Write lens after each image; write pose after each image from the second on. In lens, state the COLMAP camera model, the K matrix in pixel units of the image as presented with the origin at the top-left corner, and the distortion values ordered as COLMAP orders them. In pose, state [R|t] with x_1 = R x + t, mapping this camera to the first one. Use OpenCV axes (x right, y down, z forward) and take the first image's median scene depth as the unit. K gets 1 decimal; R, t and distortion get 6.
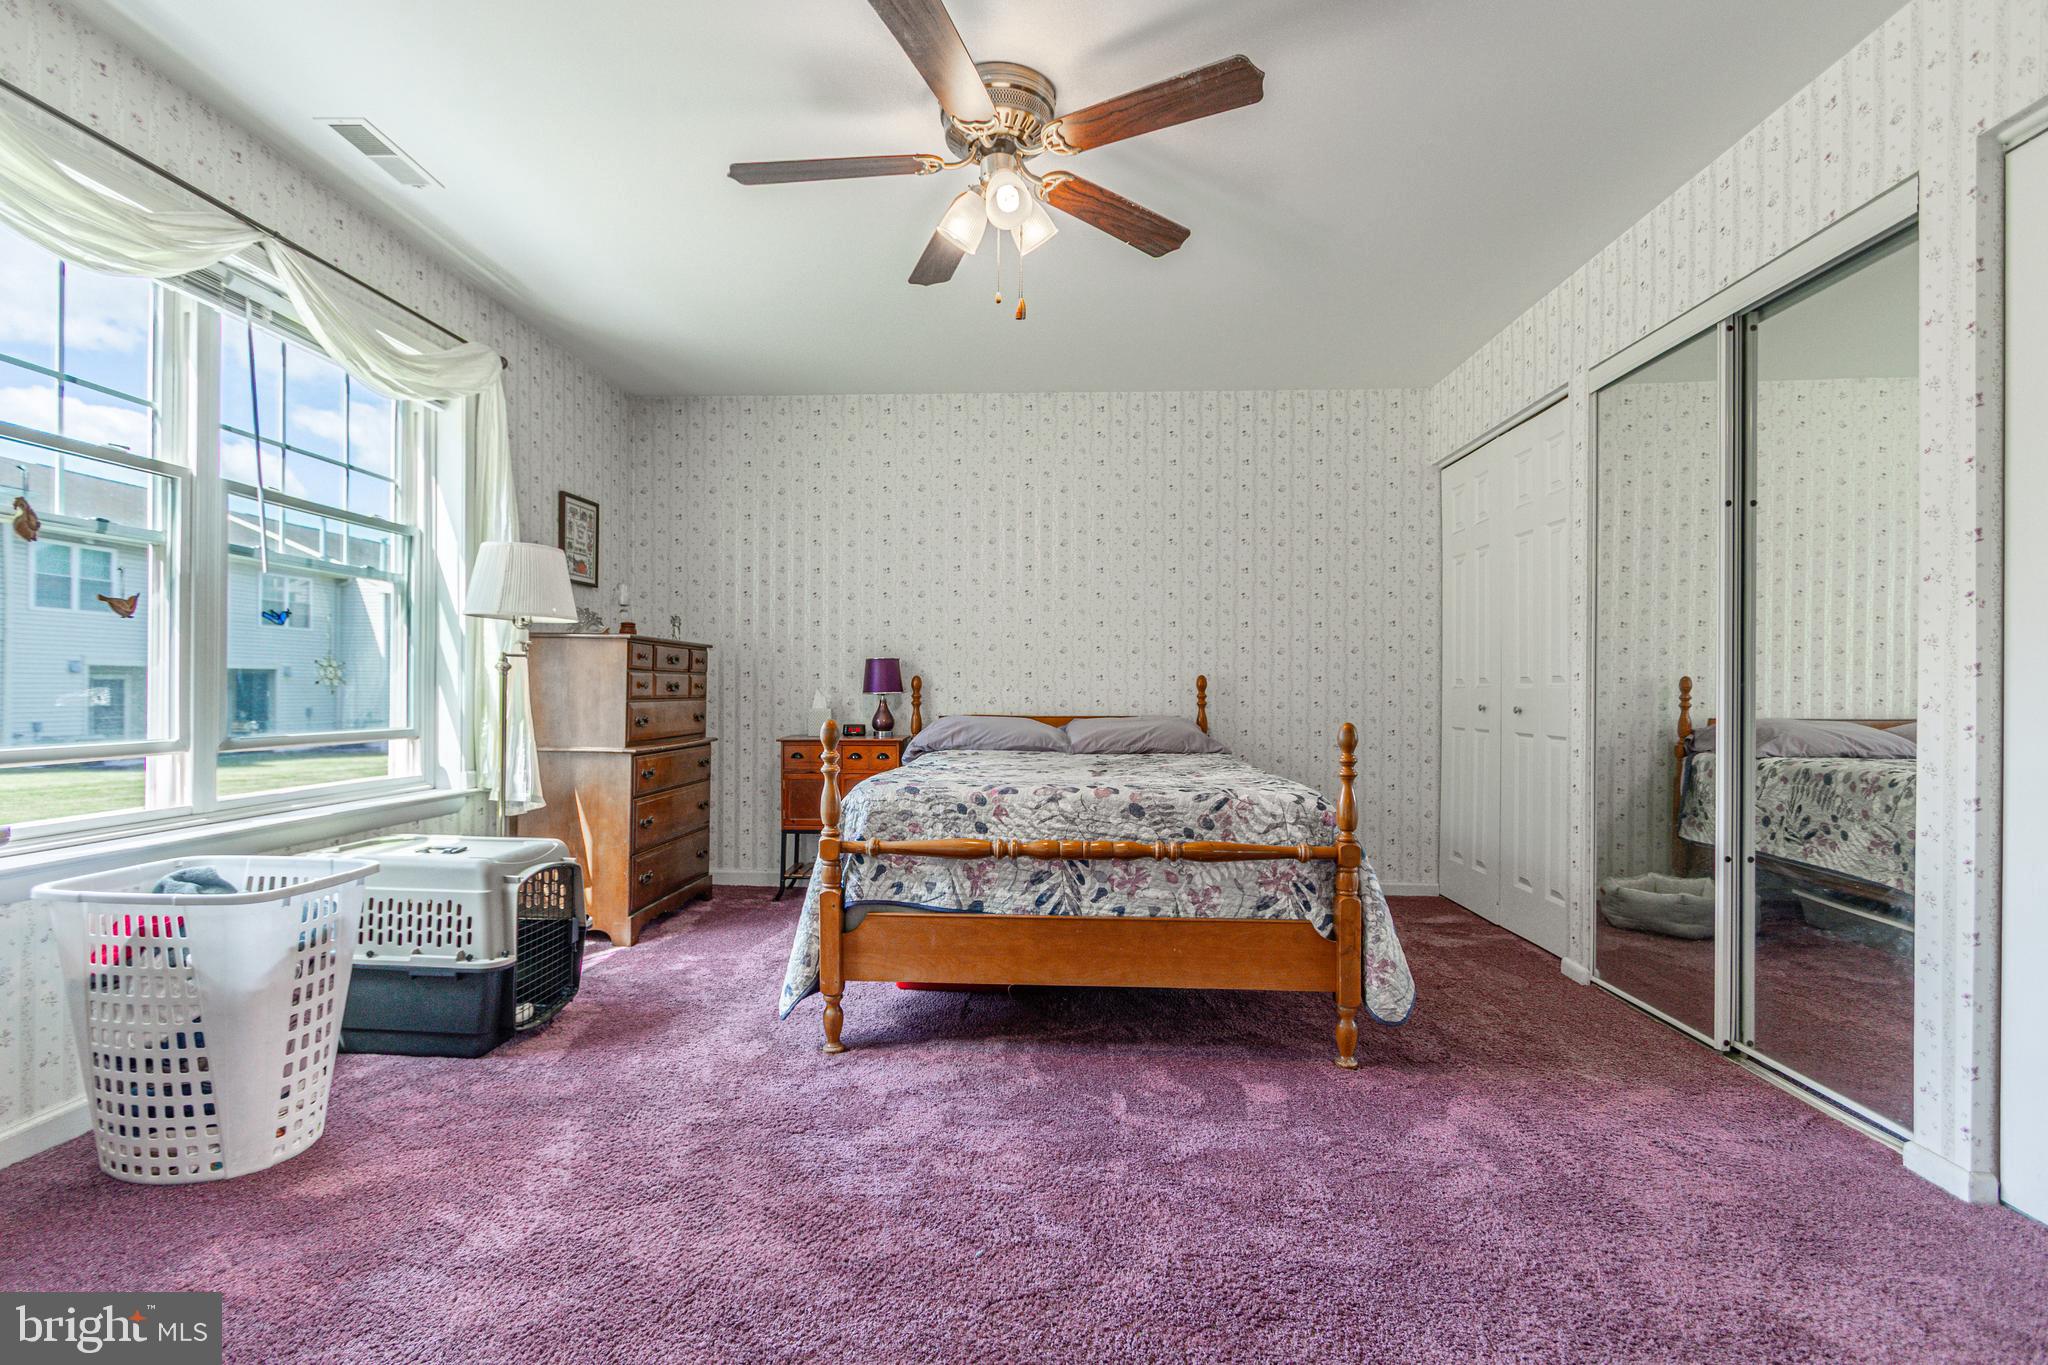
lens RADIAL K [[937.5, 0, 1002.6], [0, 937.5, 690.4], [0, 0, 1]] dist [0.009272, -0.004627]
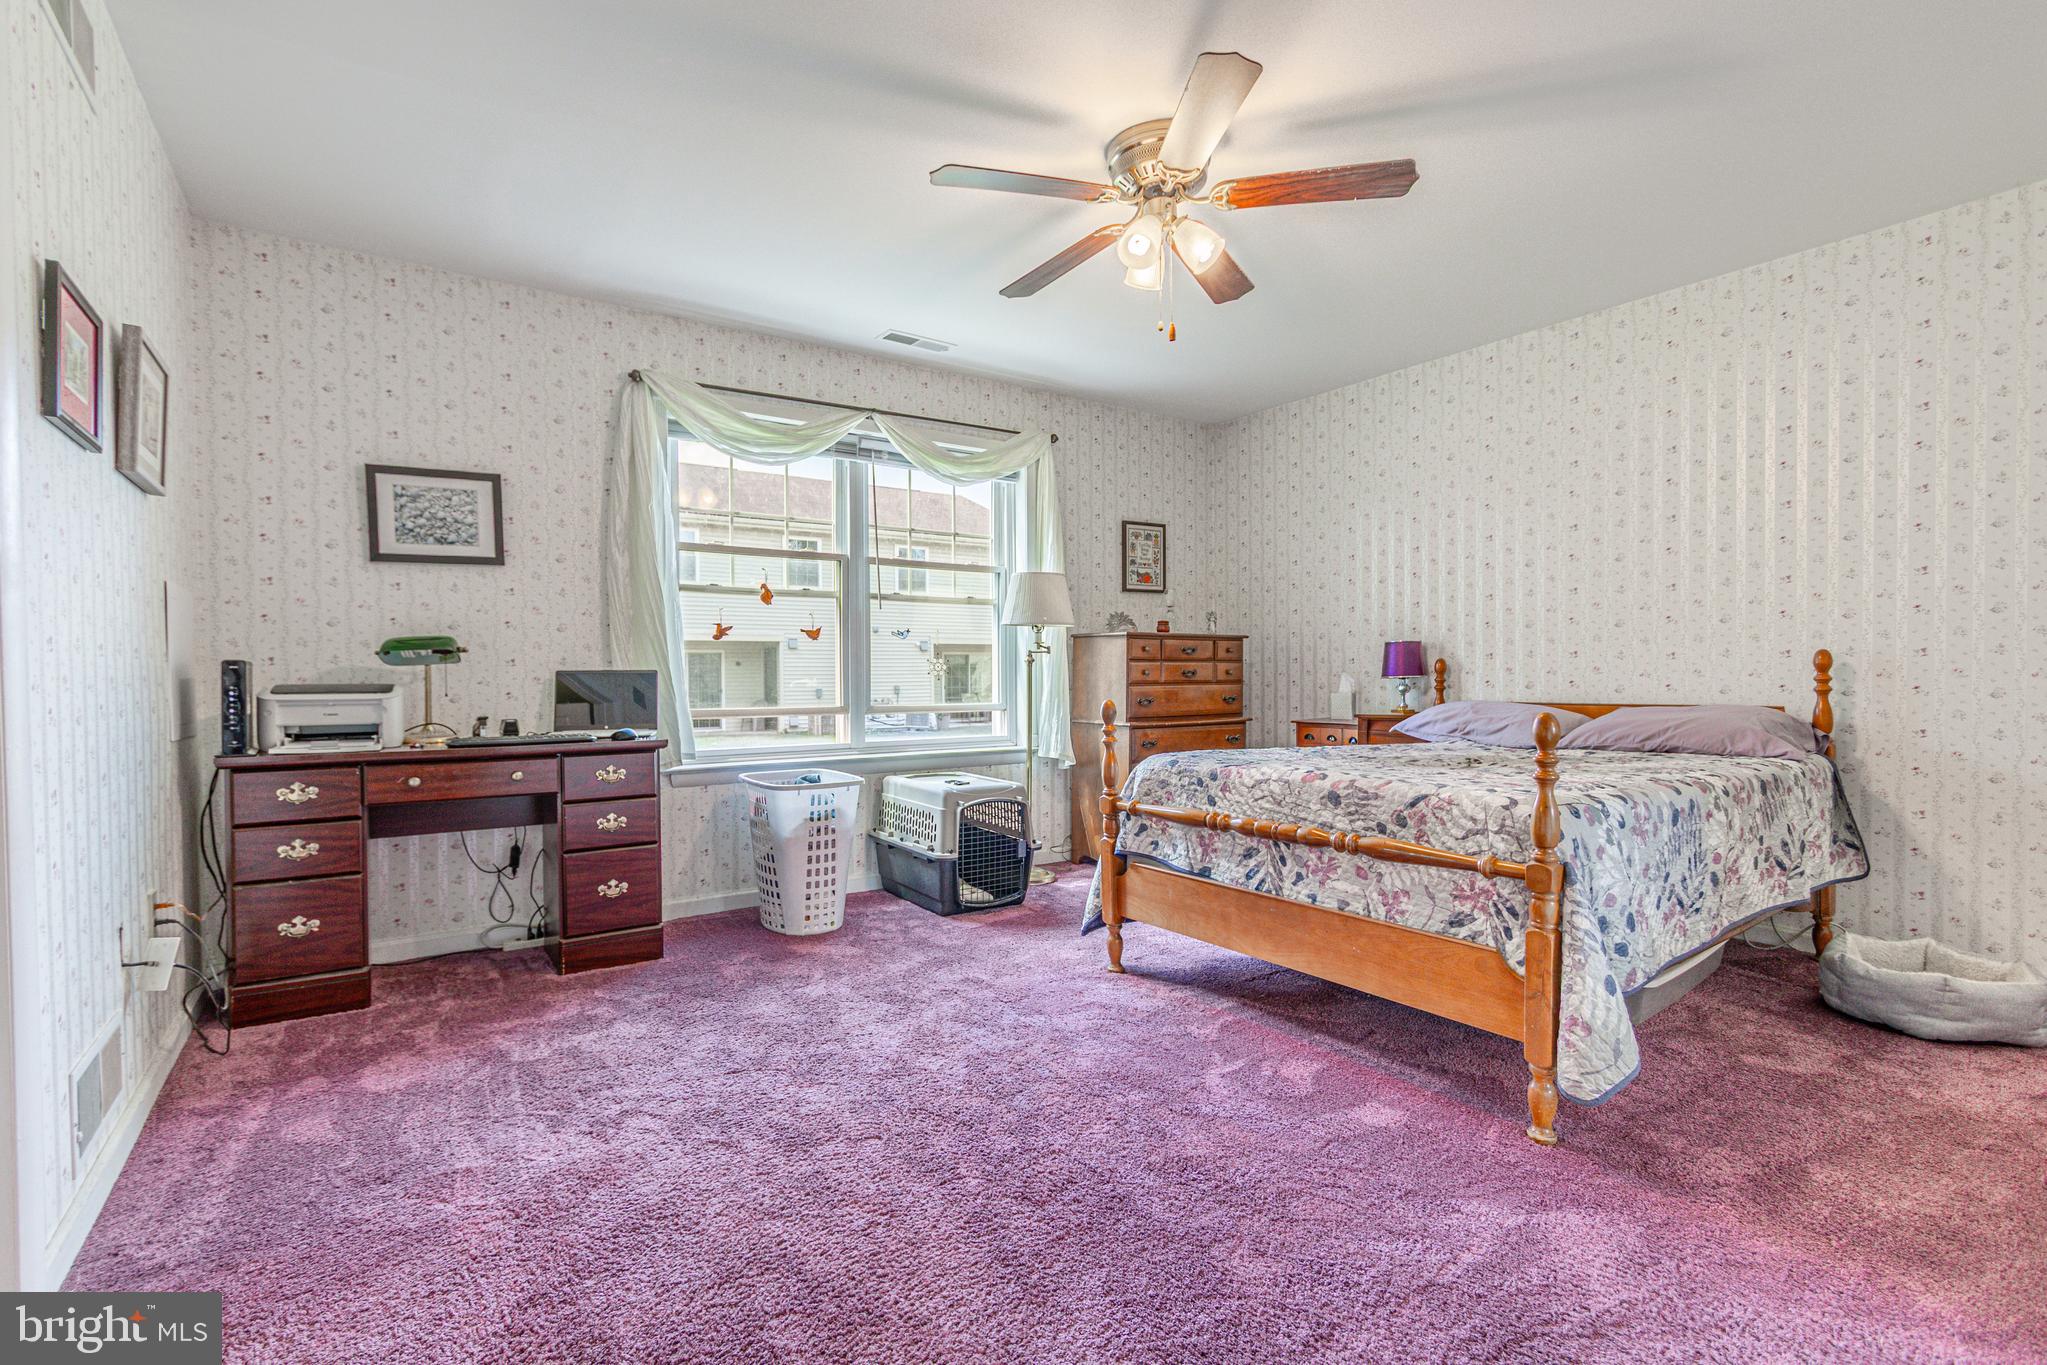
lens RADIAL K [[937.1, 0, 1010.6], [0, 937.1, 690.3], [0, 0, 1]] dist [0.009272, -0.004627]
pose [[0.611851, 0.005320, -0.790955, 0.703937], [0.007266, 0.999897, 0.012346, 0.002471], [0.790940, -0.013301, 0.611749, 0.149751]]
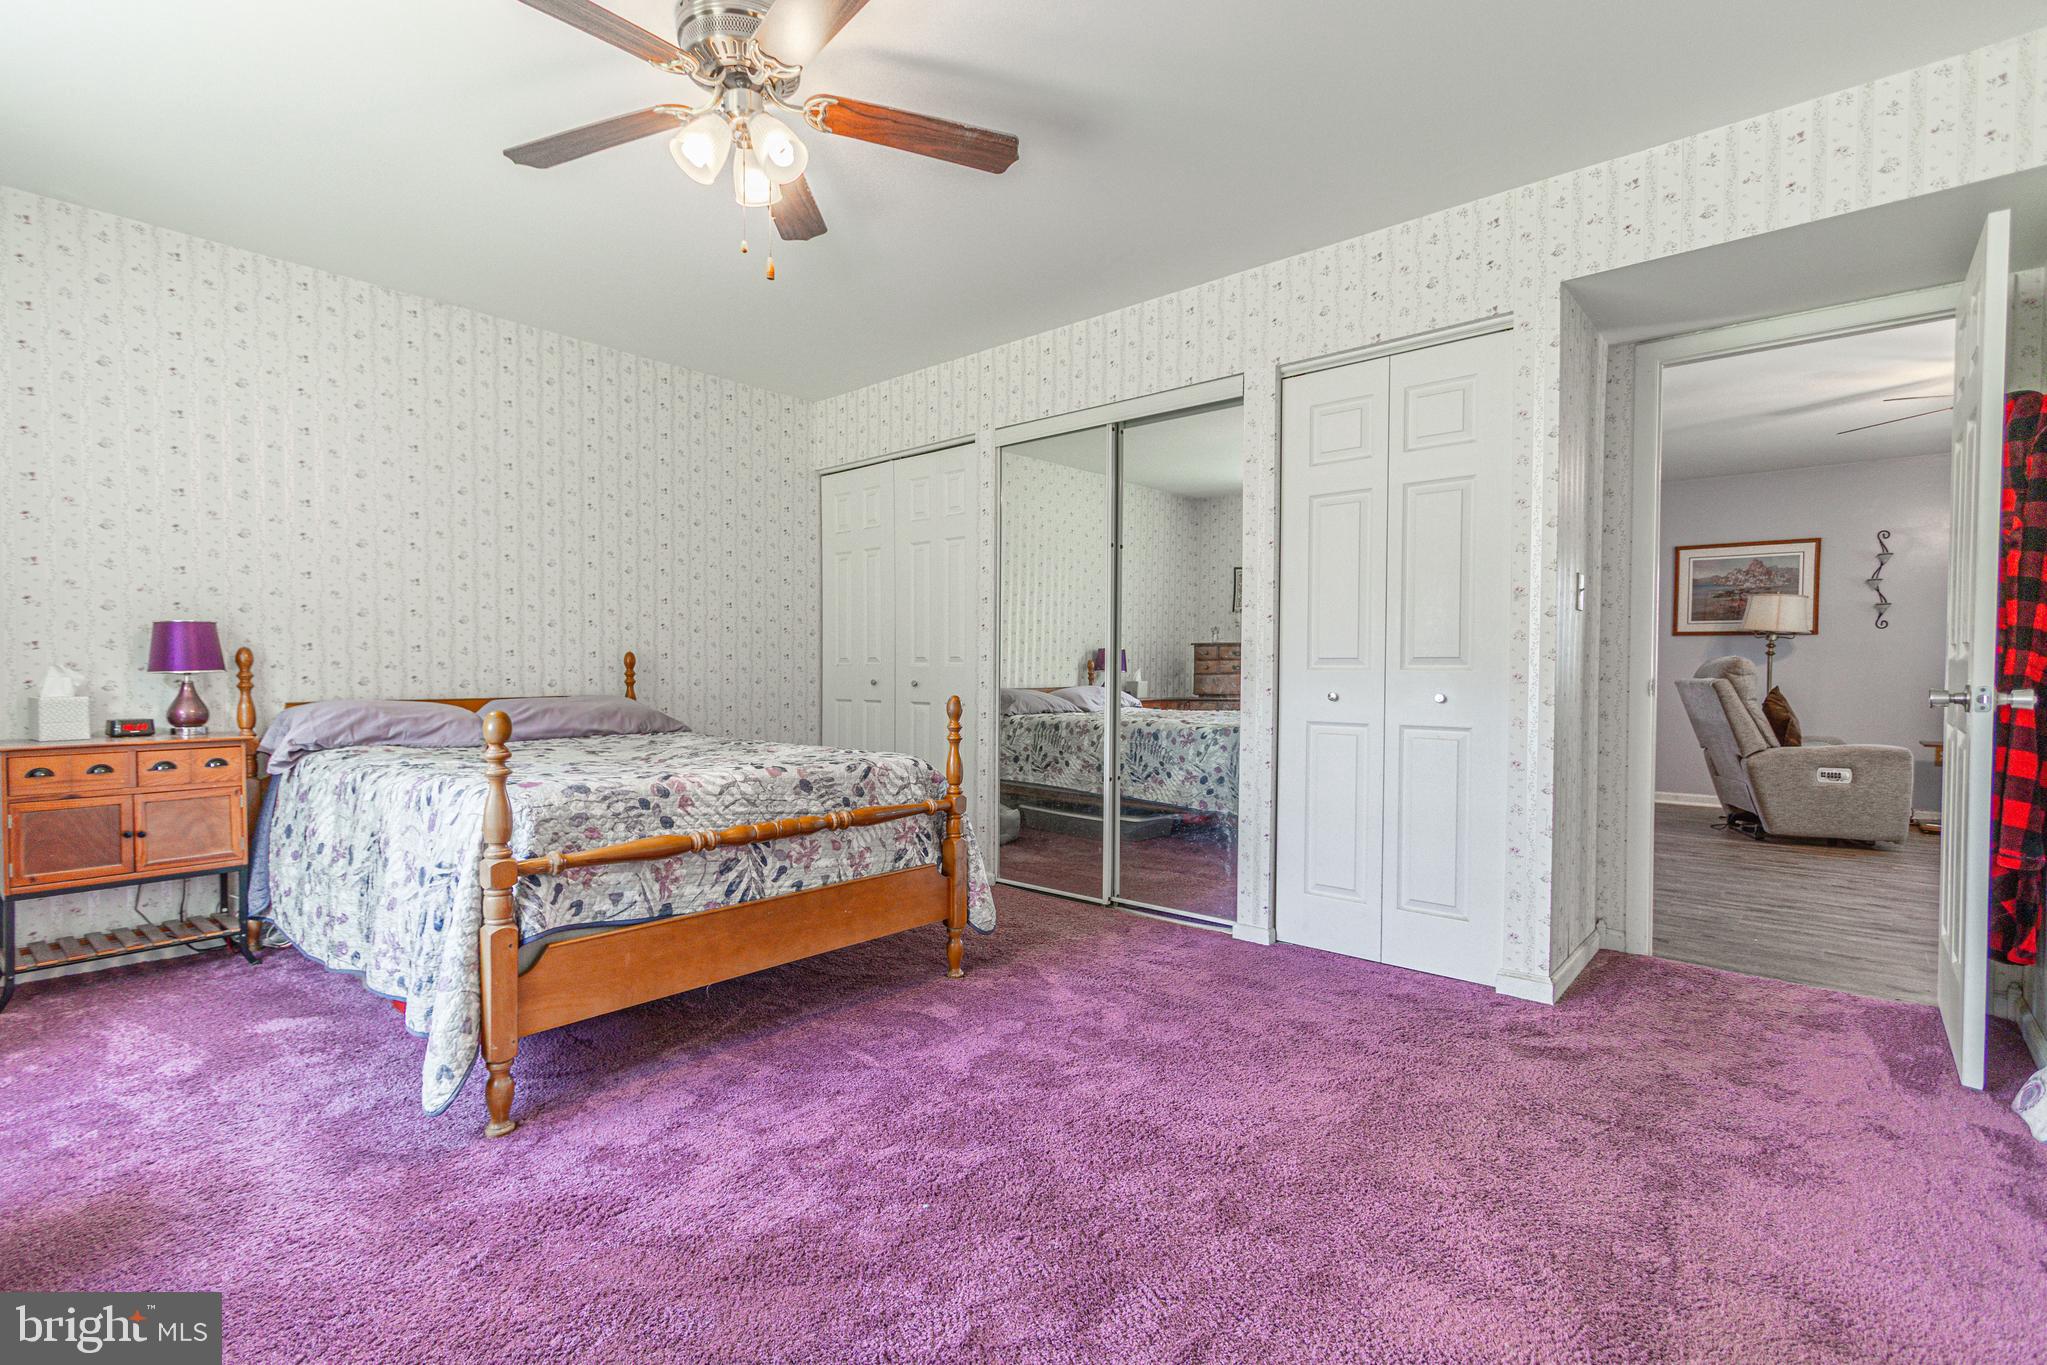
lens RADIAL K [[937.1, 0, 1002.2], [0, 937.1, 691.1], [0, 0, 1]] dist [0.009272, -0.004627]
pose [[0.623414, -0.018739, 0.781667, -0.526692], [-0.001060, 0.999692, 0.024811, -0.001550], [-0.781891, -0.016296, 0.623202, 0.194246]]
